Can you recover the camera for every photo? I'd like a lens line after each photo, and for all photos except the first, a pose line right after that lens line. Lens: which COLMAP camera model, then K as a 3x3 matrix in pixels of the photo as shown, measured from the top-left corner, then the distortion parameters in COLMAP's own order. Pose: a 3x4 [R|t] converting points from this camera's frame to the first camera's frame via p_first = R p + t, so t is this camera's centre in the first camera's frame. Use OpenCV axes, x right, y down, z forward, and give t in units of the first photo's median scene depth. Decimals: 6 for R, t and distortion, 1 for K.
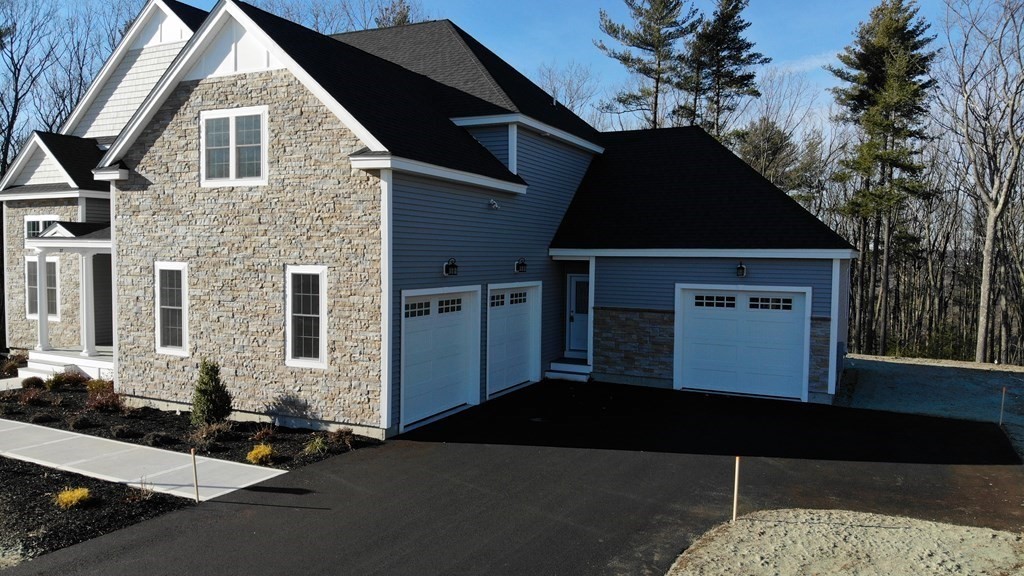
lens RADIAL K [[741.8, 0, 516.8], [0, 741.8, 287.6], [0, 0, 1]] dist [0.163690, -0.371751]
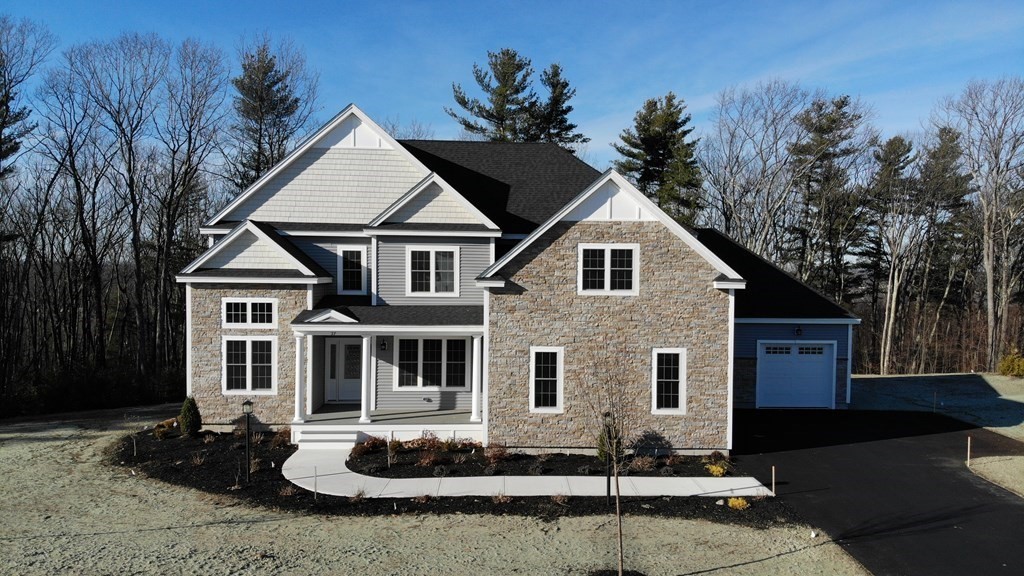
lens RADIAL K [[741.8, 0, 516.8], [0, 741.8, 287.6], [0, 0, 1]] dist [0.163690, -0.371751]
pose [[0.894362, -0.014610, 0.447106, -1.157638], [0.023746, 0.999608, -0.014836, -0.128350], [-0.446714, 0.023886, 0.894358, -0.222310]]
